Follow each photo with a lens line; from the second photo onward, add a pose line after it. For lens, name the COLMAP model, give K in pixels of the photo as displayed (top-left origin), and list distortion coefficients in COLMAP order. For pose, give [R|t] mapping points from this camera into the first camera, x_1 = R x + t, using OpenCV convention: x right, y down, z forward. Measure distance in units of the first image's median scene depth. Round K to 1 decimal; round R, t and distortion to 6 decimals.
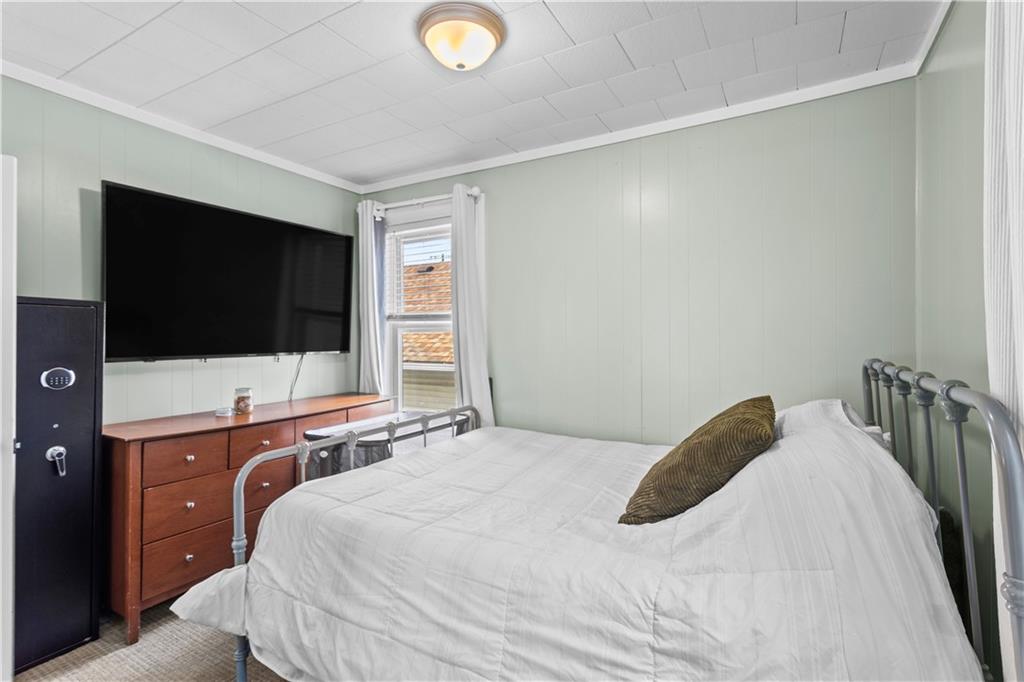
lens RADIAL K [[486.2, 0, 516.2], [0, 486.2, 336.6], [0, 0, 1]] dist [0.001026, 0.003460]
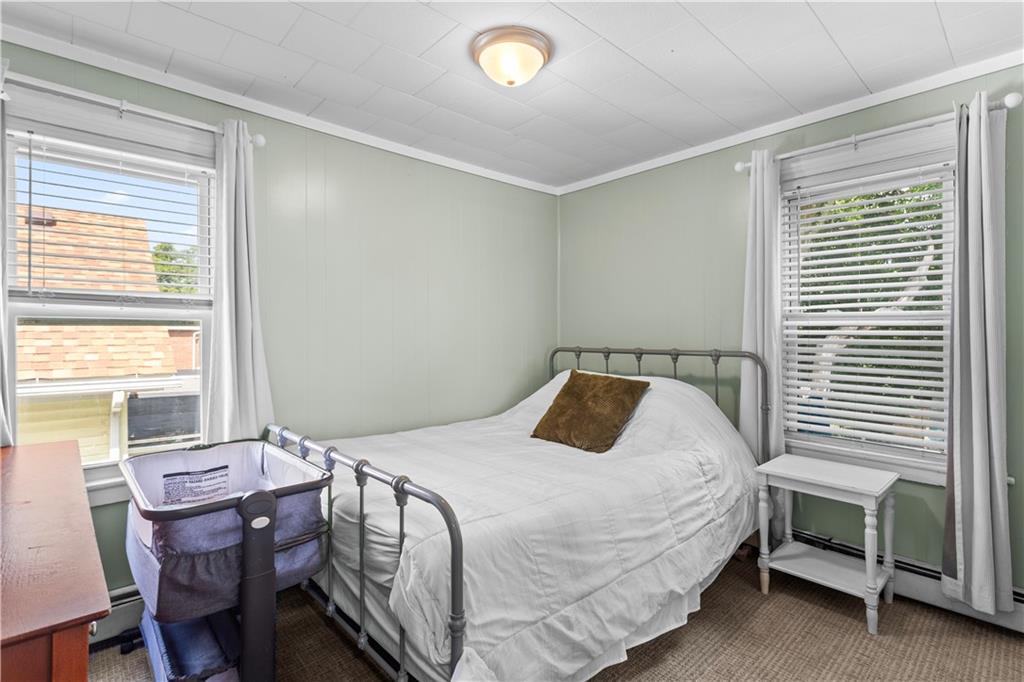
lens RADIAL K [[486.2, 0, 513.3], [0, 486.2, 340.2], [0, 0, 1]] dist [0.001026, 0.003460]
pose [[0.314973, -0.004398, 0.949091, -1.450979], [0.003127, 0.999989, 0.003596, 0.018274], [-0.949096, 0.001836, 0.314983, 0.838872]]
